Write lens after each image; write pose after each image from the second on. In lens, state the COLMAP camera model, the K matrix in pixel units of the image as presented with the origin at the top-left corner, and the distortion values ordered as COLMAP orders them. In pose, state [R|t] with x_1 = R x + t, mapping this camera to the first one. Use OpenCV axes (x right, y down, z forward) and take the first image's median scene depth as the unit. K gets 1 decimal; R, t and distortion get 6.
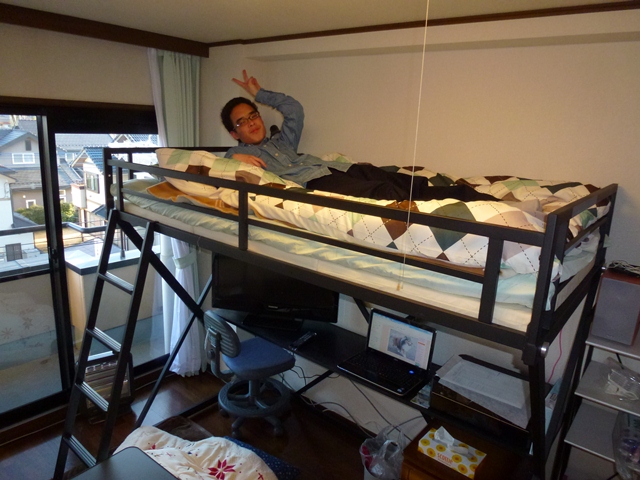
lens RADIAL K [[456.9, 0, 310.7], [0, 456.9, 234.7], [0, 0, 1]] dist [-0.049071, 0.019281]
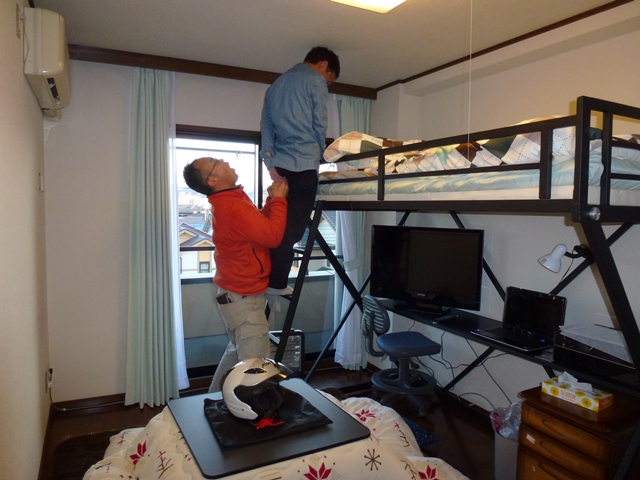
lens RADIAL K [[456.9, 0, 320.7], [0, 456.9, 237.0], [0, 0, 1]] dist [-0.049071, 0.019281]
pose [[0.925013, -0.005388, -0.379898, 0.113405], [-0.062999, 0.983882, -0.167352, 0.216536], [0.374677, 0.178736, 0.909764, -0.145498]]
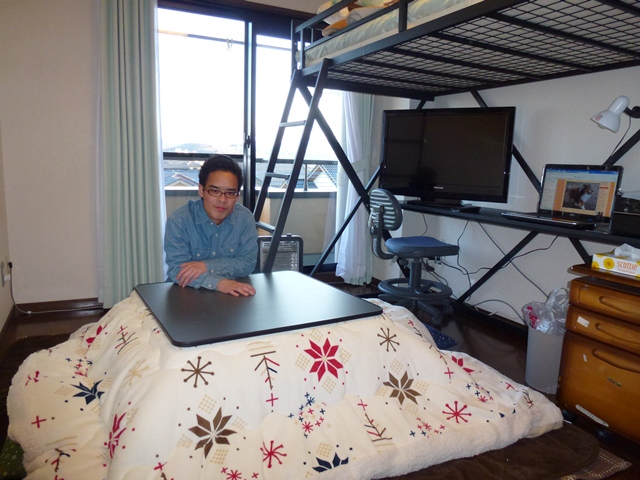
lens RADIAL K [[456.9, 0, 319.0], [0, 456.9, 230.2], [0, 0, 1]] dist [-0.049071, 0.019281]
pose [[0.926124, 0.035153, -0.375578, 0.049501], [-0.075578, 0.992752, -0.093447, 0.350652], [0.369570, 0.114929, 0.922068, 0.007477]]
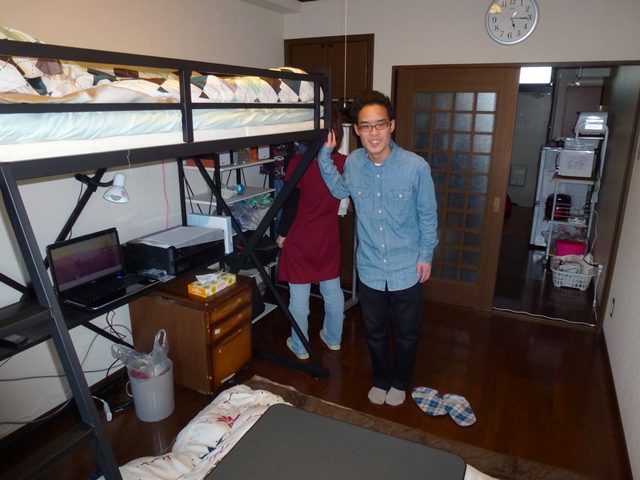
lens RADIAL K [[456.9, 0, 320.8], [0, 456.9, 240.2], [0, 0, 1]] dist [-0.049071, 0.019281]
pose [[-0.227733, -0.318529, 0.920151, -0.621687], [0.214569, 0.905337, 0.366505, -0.036587], [-0.949788, 0.280901, -0.137829, 0.550853]]
